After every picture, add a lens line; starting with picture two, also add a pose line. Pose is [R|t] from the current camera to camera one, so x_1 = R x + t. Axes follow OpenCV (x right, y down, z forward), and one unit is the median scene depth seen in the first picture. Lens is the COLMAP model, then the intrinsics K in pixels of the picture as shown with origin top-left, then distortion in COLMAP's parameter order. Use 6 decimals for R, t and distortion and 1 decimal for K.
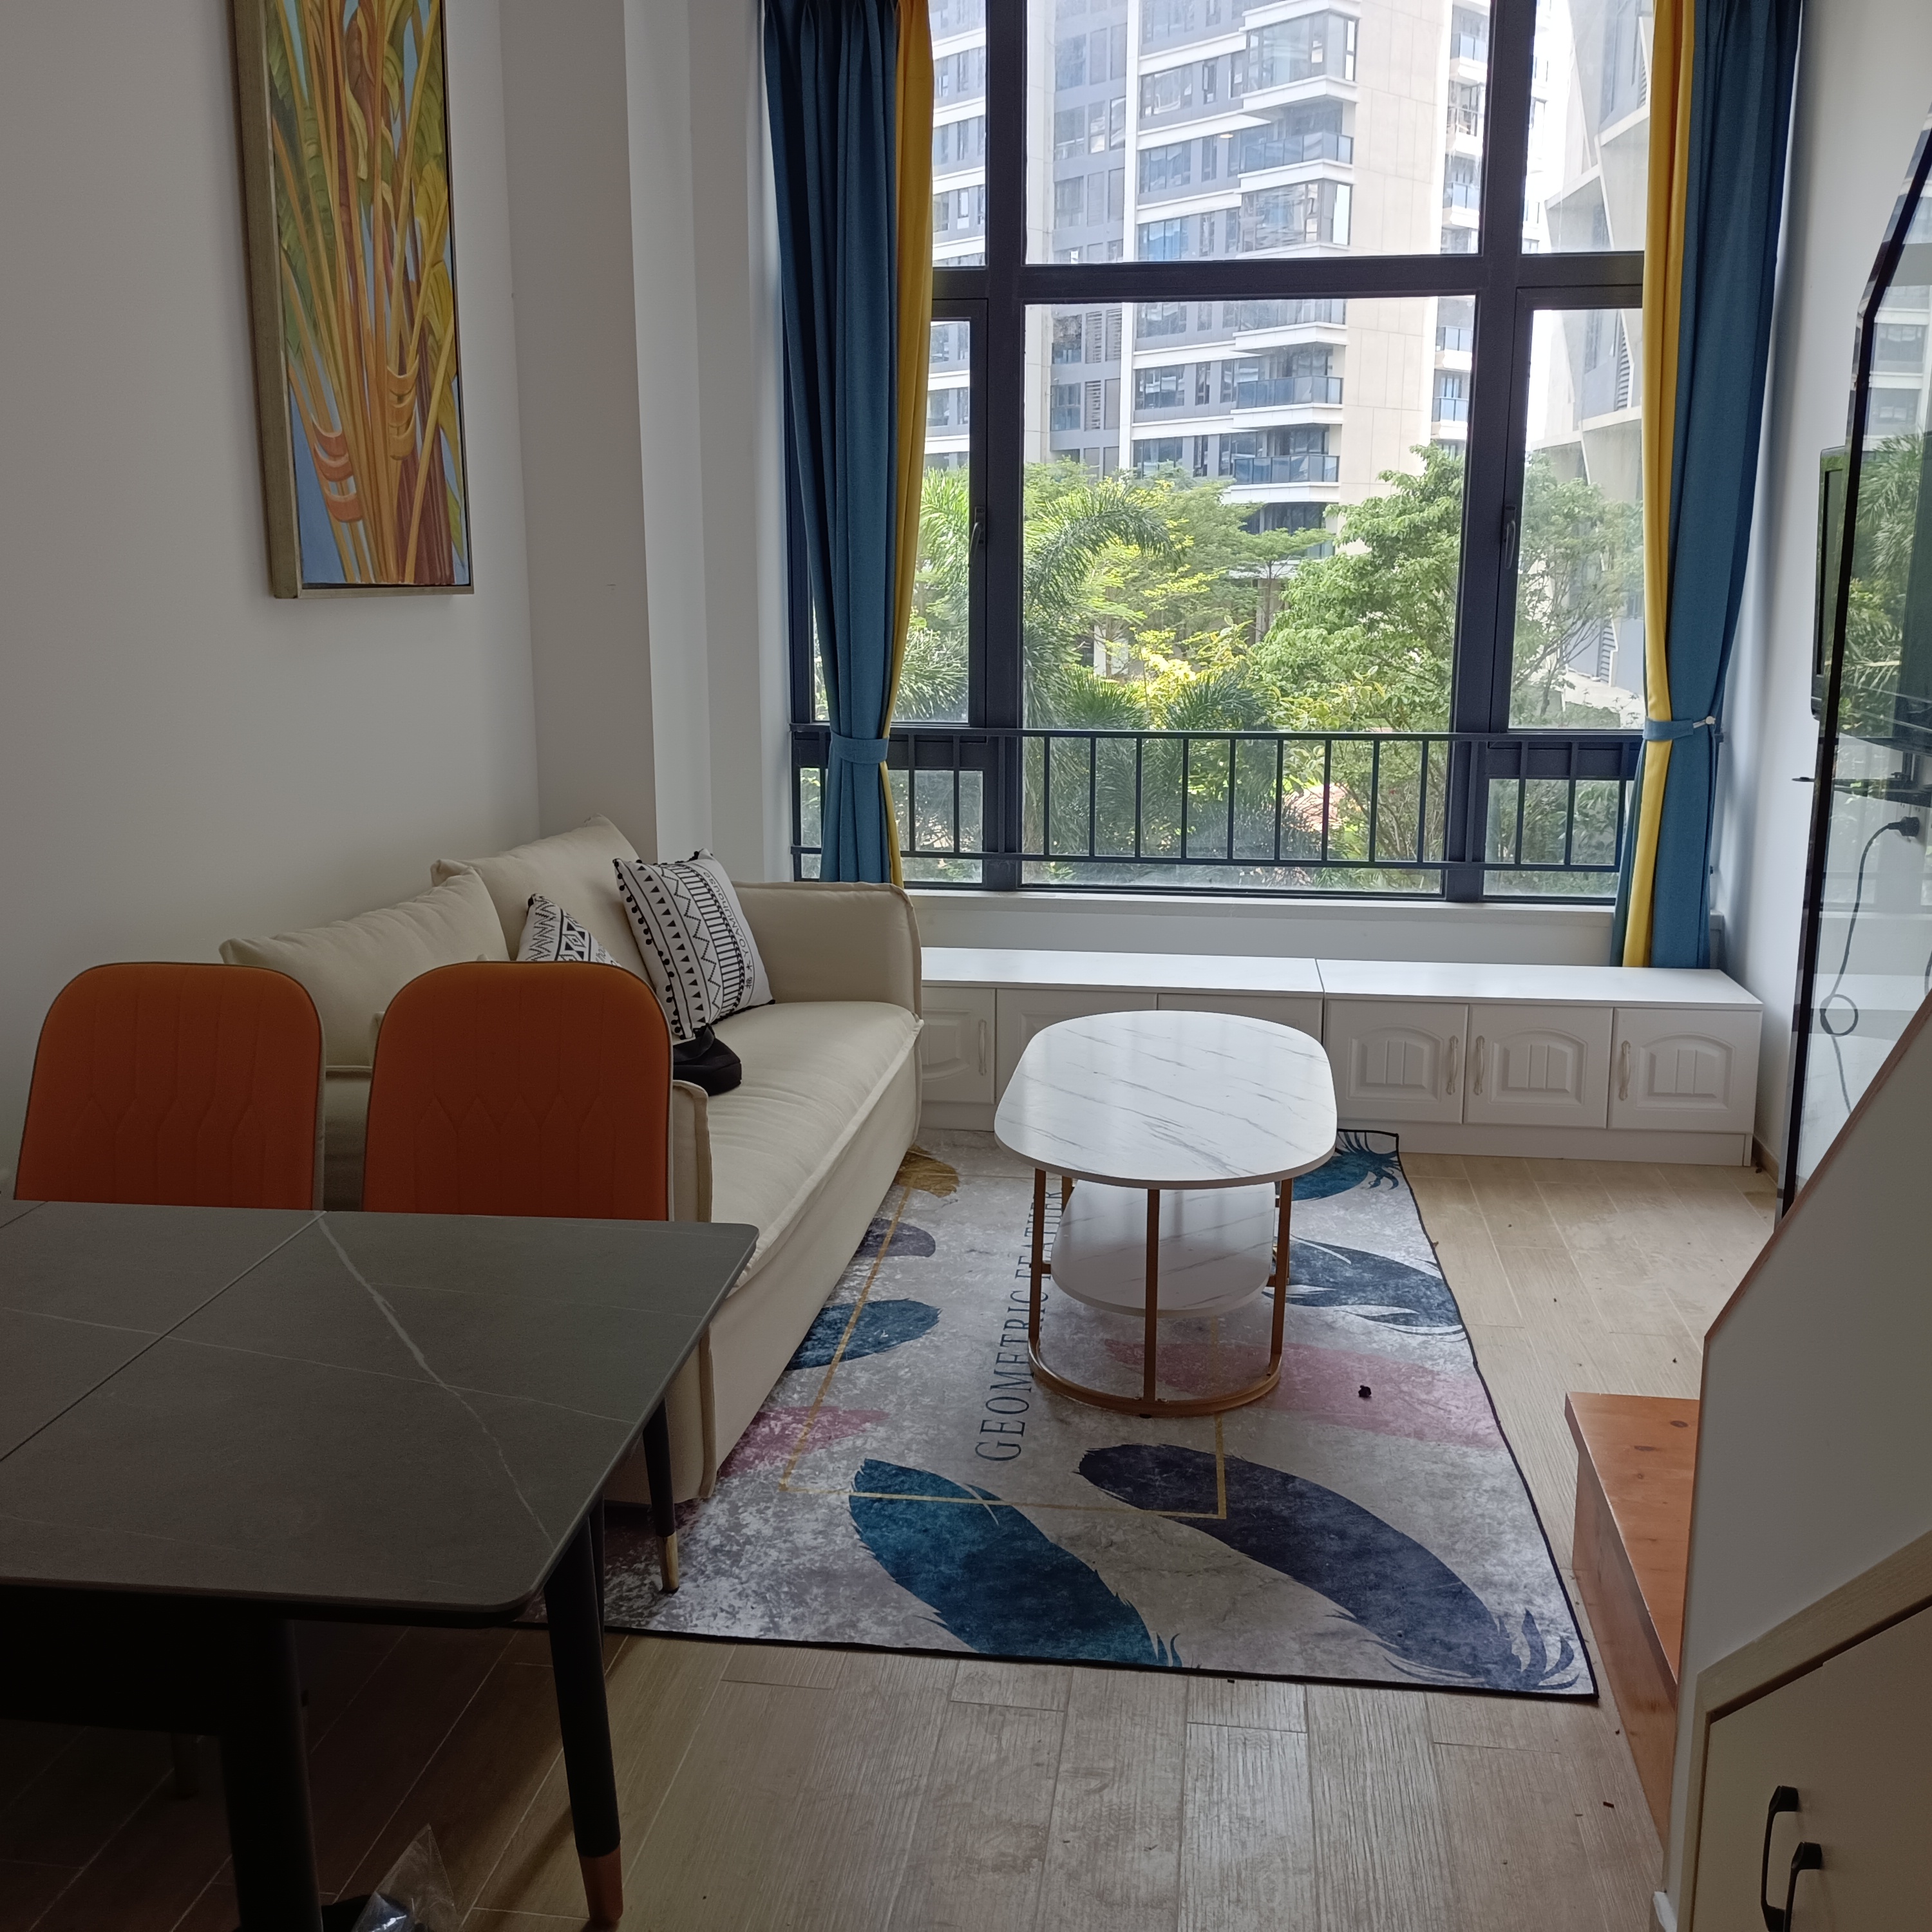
lens RADIAL K [[1911.8, 0, 959.5], [0, 1911.8, 956.9], [0, 0, 1]] dist [0.115592, -0.189237]
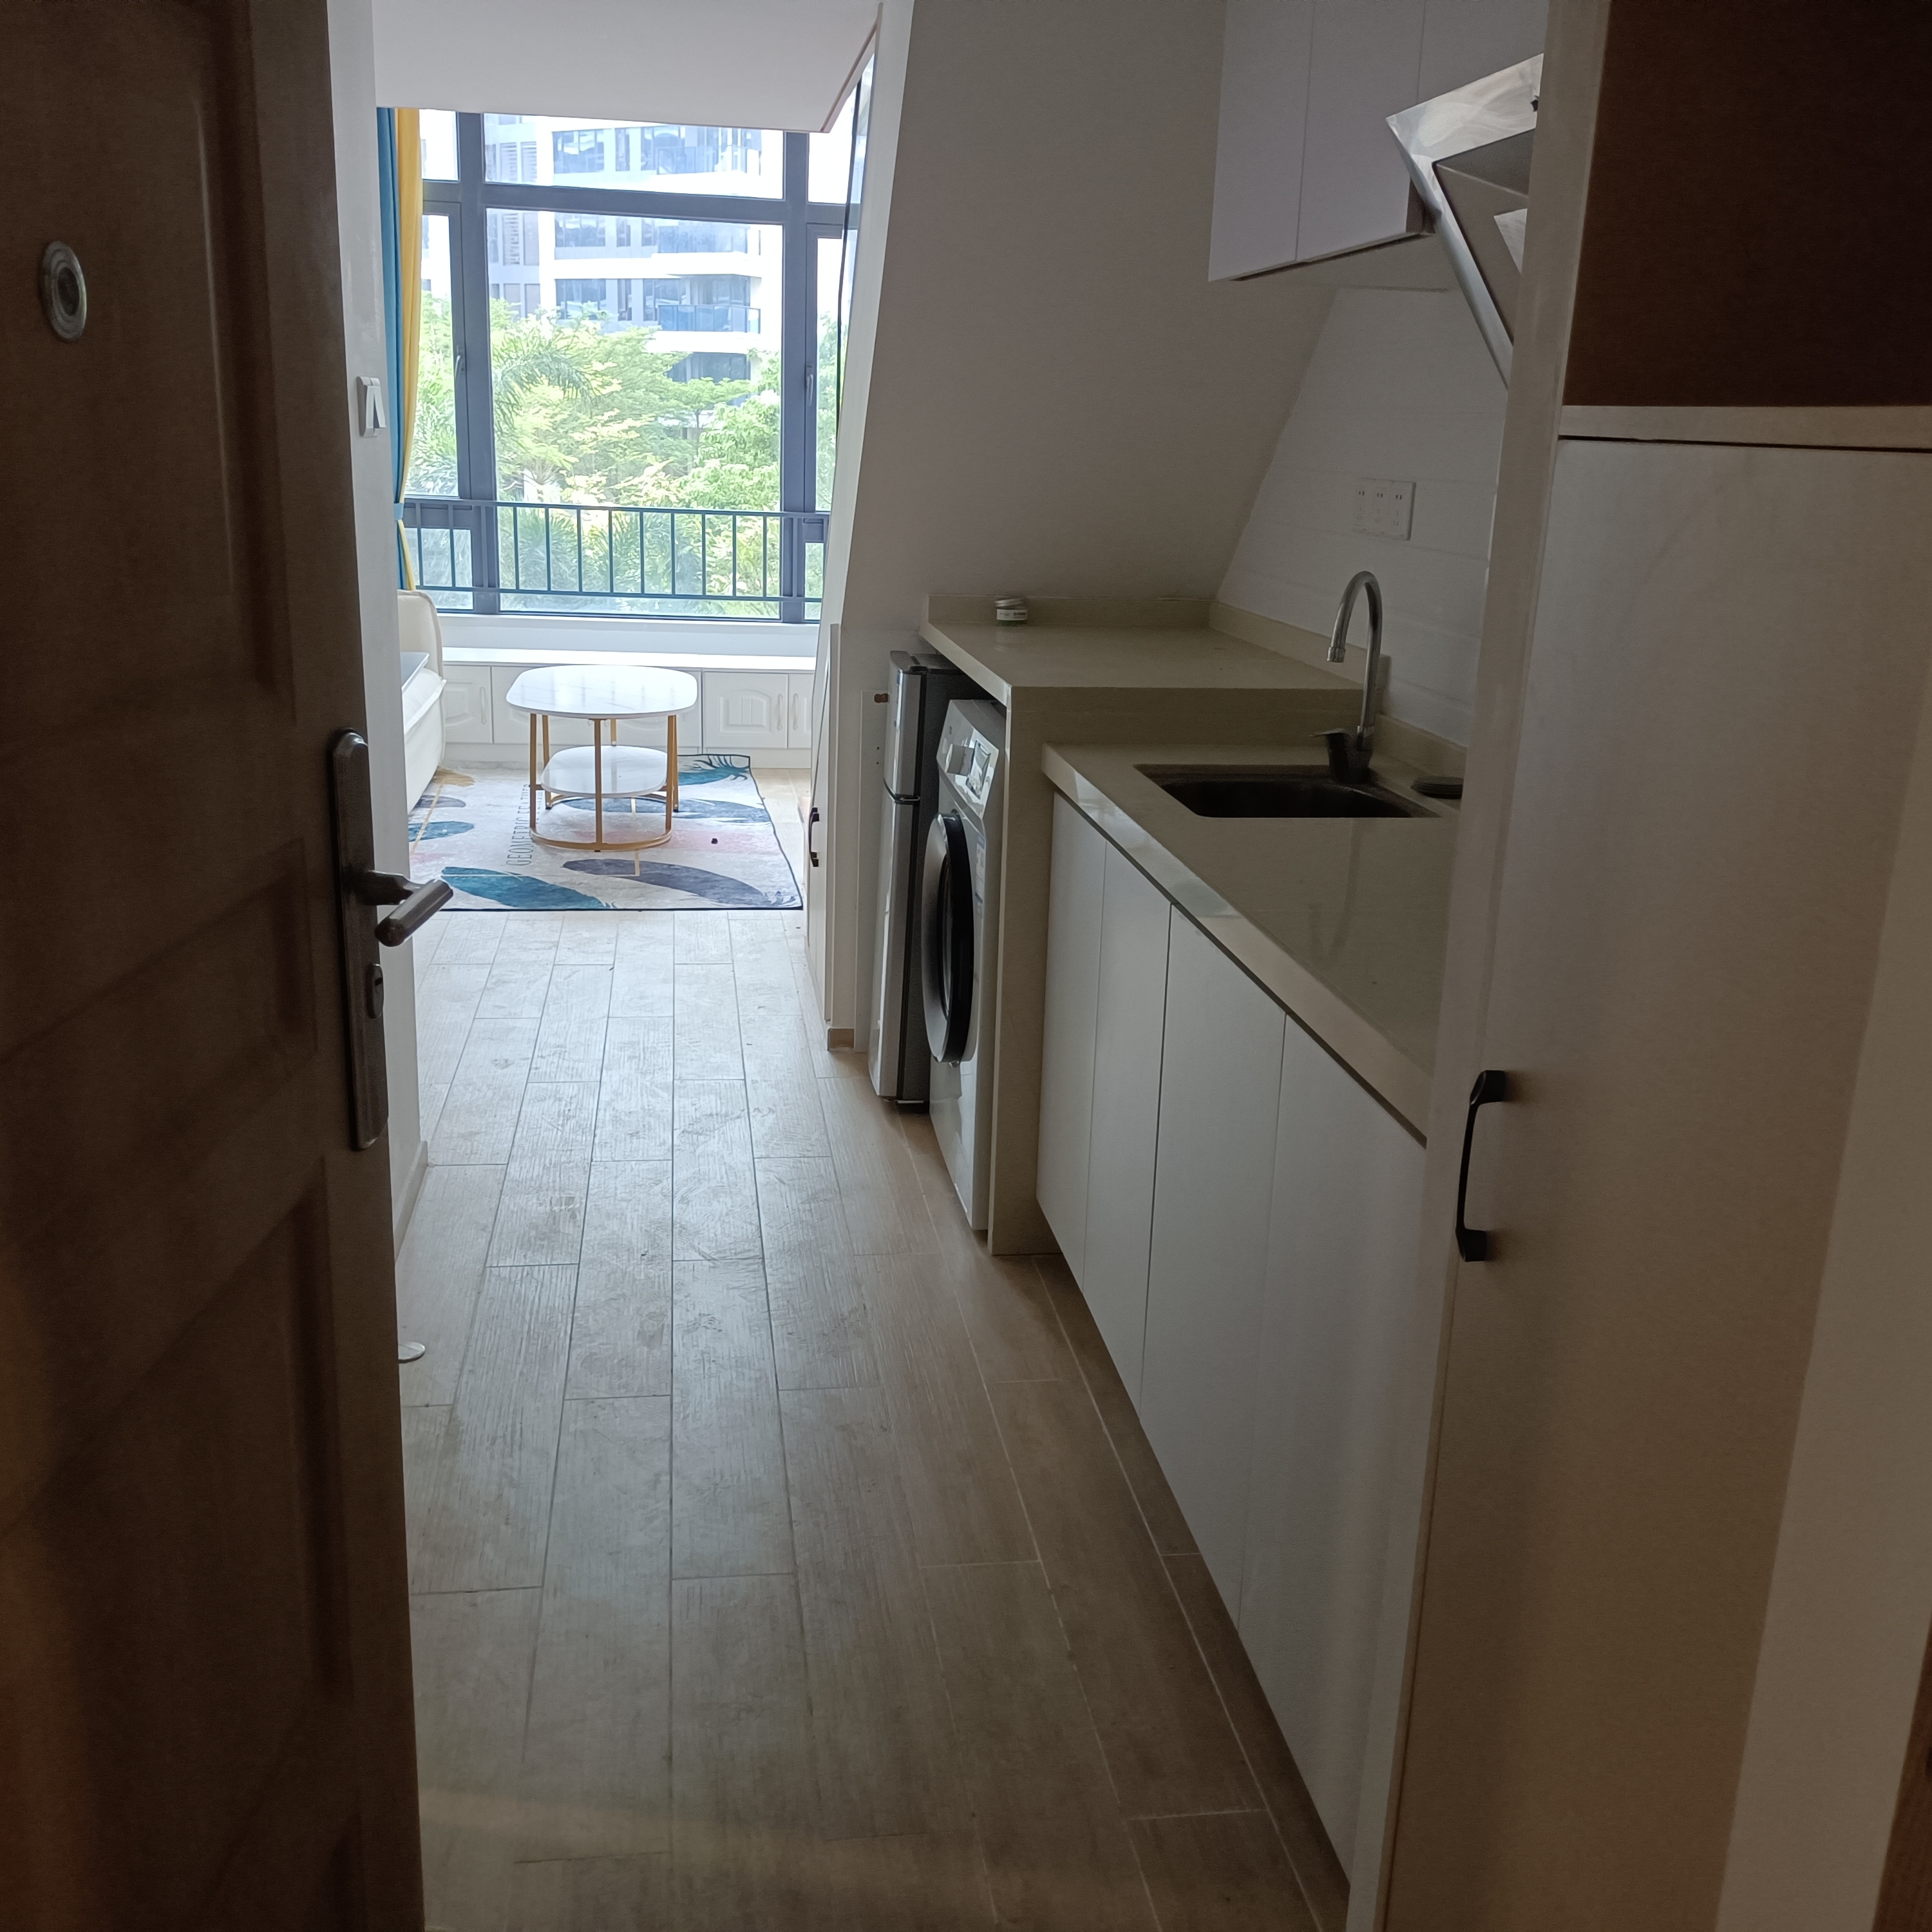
lens RADIAL K [[1911.8, 0, 959.5], [0, 1911.8, 956.9], [0, 0, 1]] dist [0.115592, -0.189237]
pose [[0.959149, -0.041015, 0.279913, -0.055544], [0.020513, 0.996913, 0.075785, 0.122997], [-0.282157, -0.066947, 0.957030, -0.537141]]
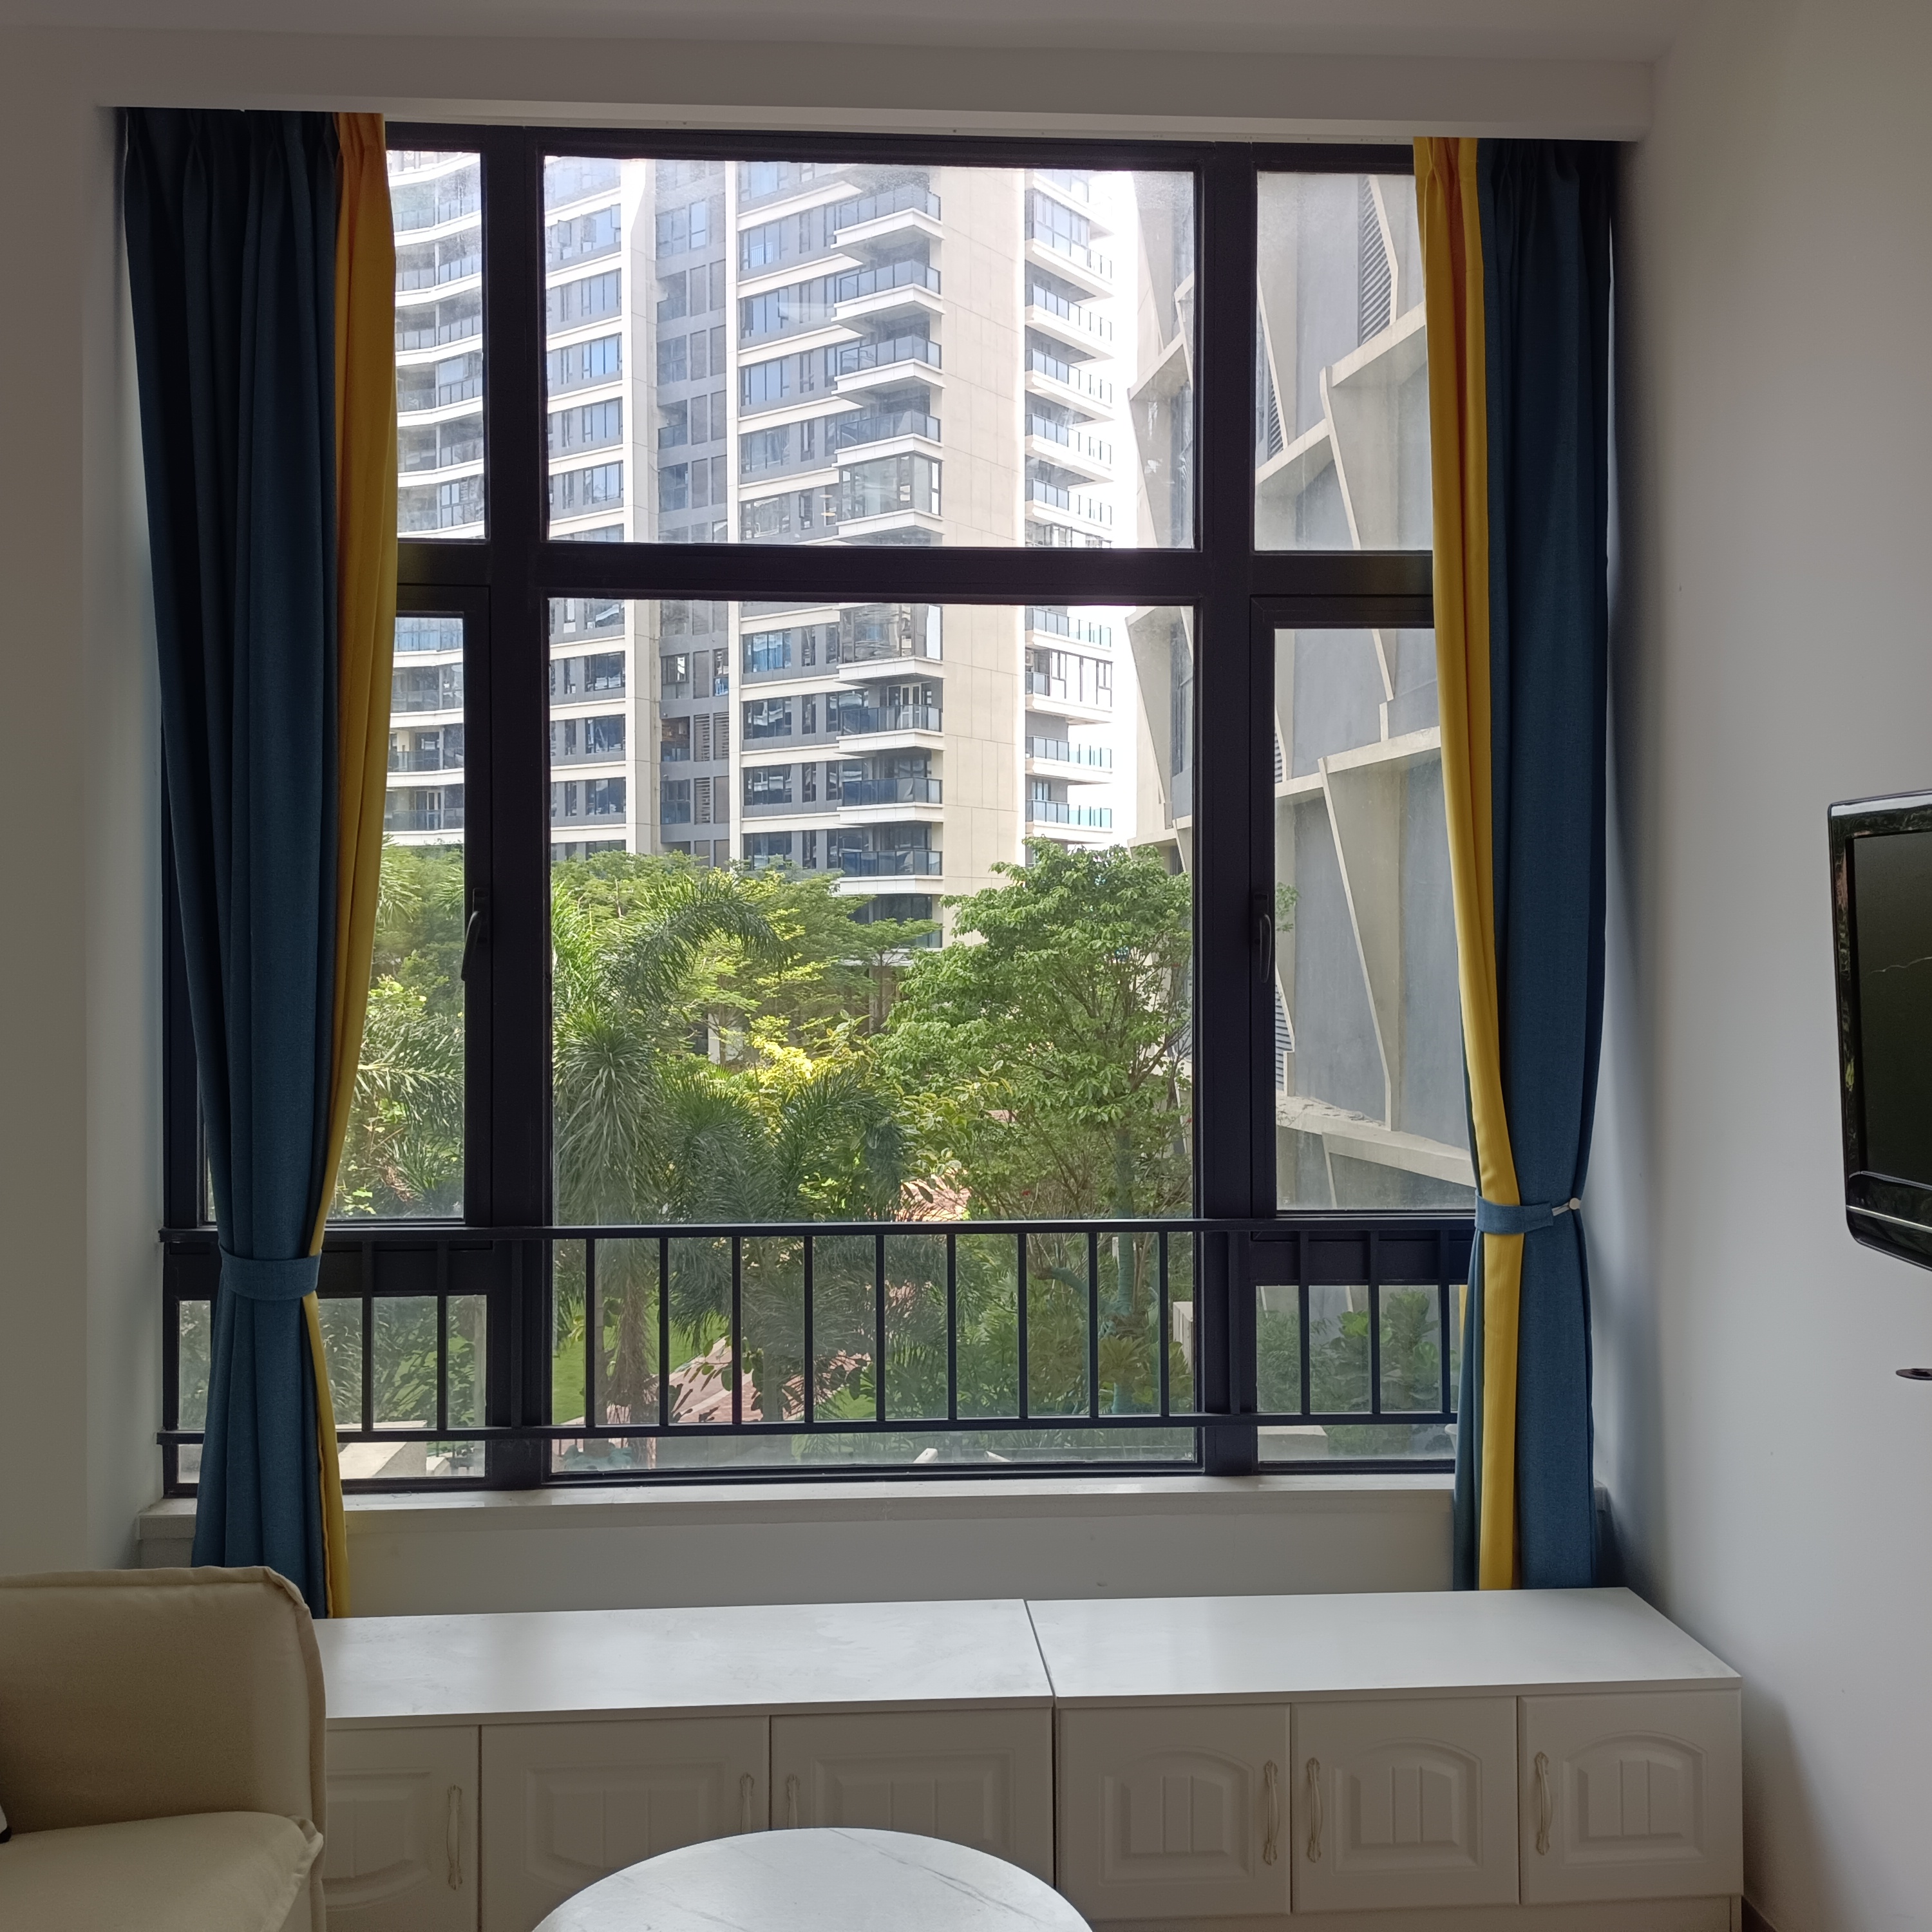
lens RADIAL K [[1911.8, 0, 959.5], [0, 1911.8, 956.9], [0, 0, 1]] dist [0.115592, -0.189237]
pose [[0.980288, -0.003153, 0.197551, 0.039411], [0.042077, 0.980267, -0.193148, -0.076496], [-0.193044, 0.197653, 0.961076, 0.337782]]
